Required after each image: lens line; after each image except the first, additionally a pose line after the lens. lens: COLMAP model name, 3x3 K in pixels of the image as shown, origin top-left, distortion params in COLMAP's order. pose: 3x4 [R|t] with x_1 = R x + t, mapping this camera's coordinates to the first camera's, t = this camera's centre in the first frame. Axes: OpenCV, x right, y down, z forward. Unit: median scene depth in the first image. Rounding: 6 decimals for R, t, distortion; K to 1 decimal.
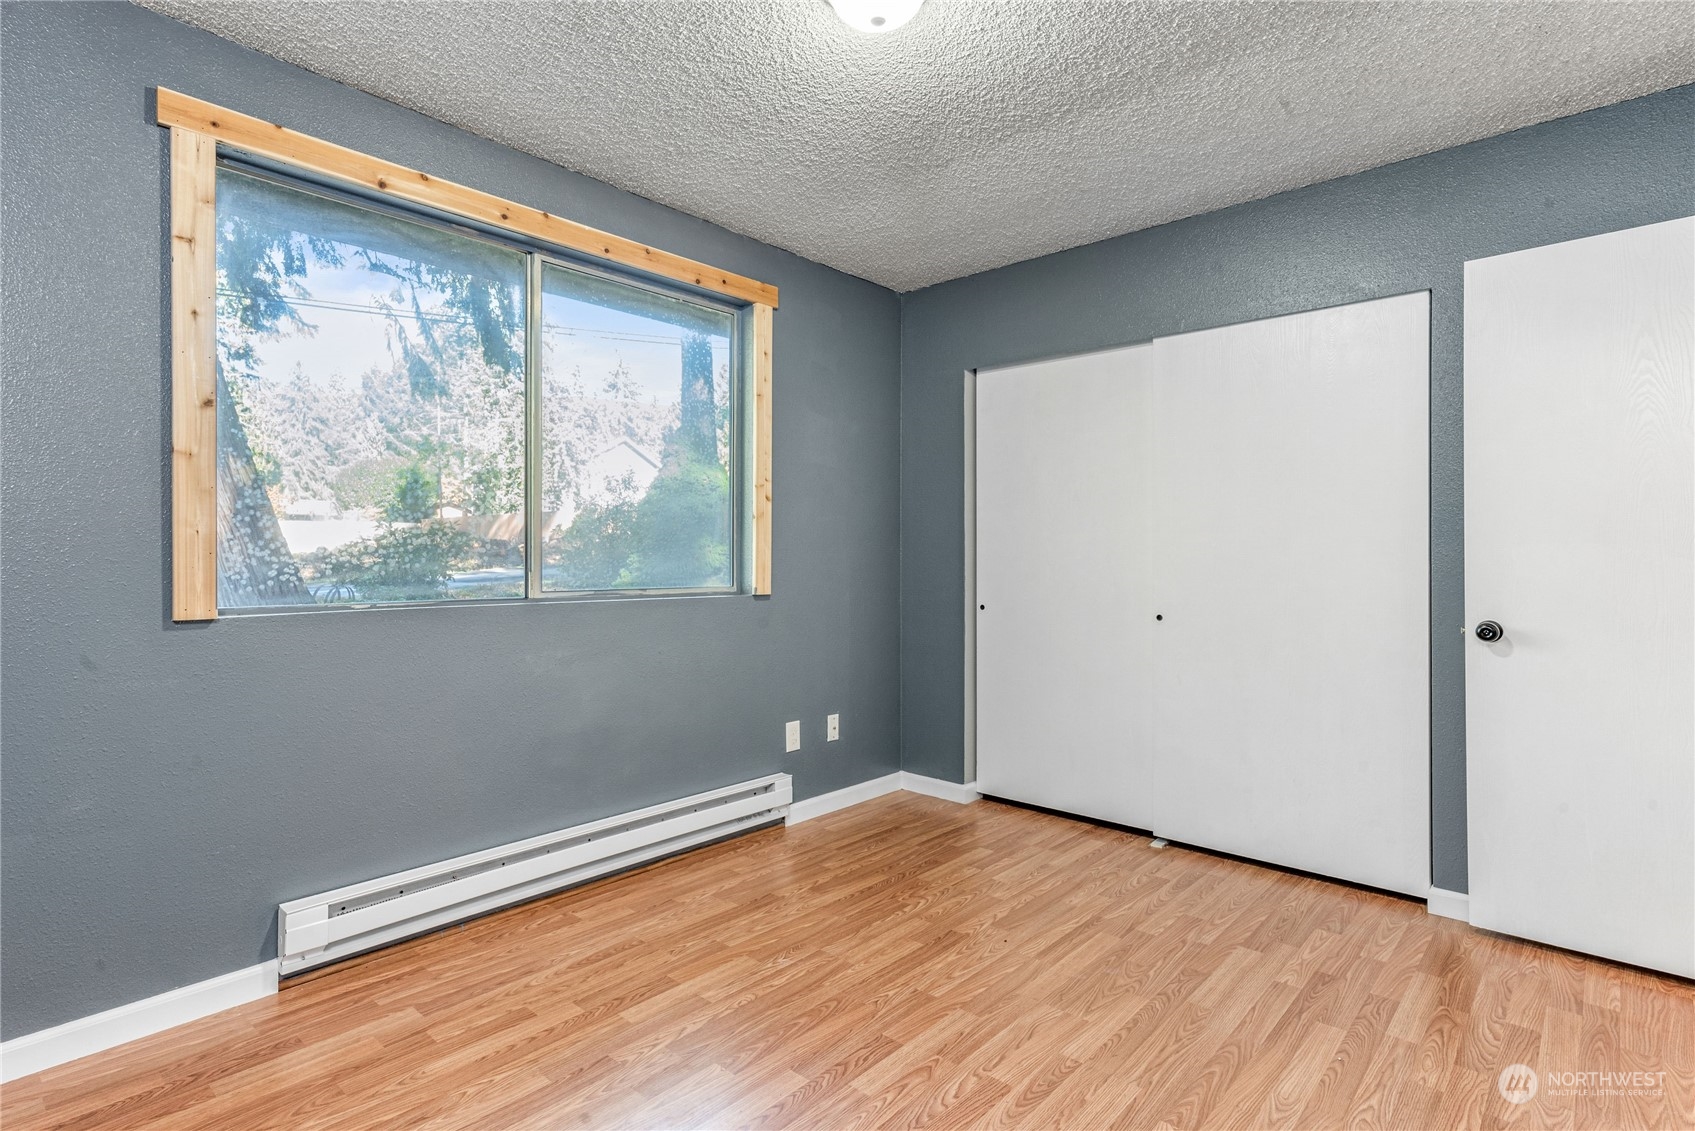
lens RADIAL K [[856.5, 0, 830.7], [0, 856.5, 557.0], [0, 0, 1]] dist [-0.011654, 0.000000]
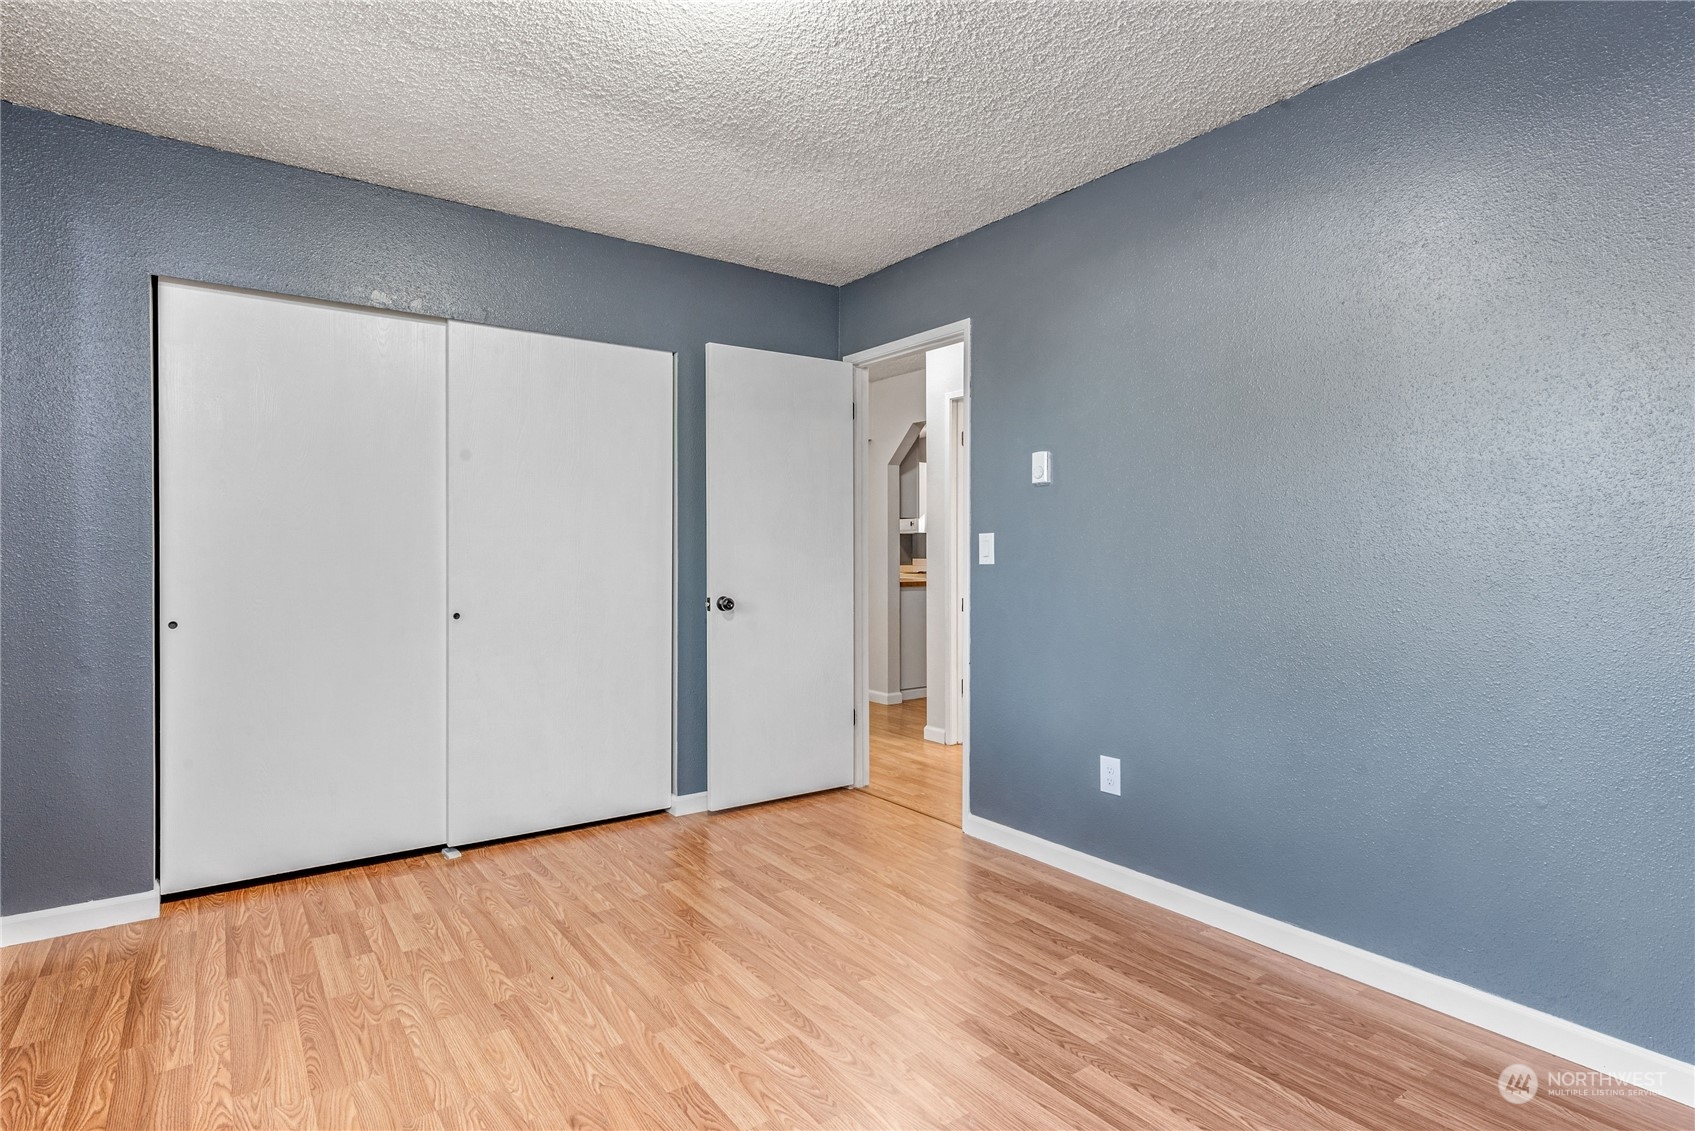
lens RADIAL K [[856.5, 0, 836.7], [0, 856.5, 558.6], [0, 0, 1]] dist [-0.011654, 0.000000]
pose [[0.196872, -0.012569, 0.980349, -0.541520], [0.002477, 0.999921, 0.012322, -0.004891], [-0.980426, 0.000002, 0.196888, 0.461810]]
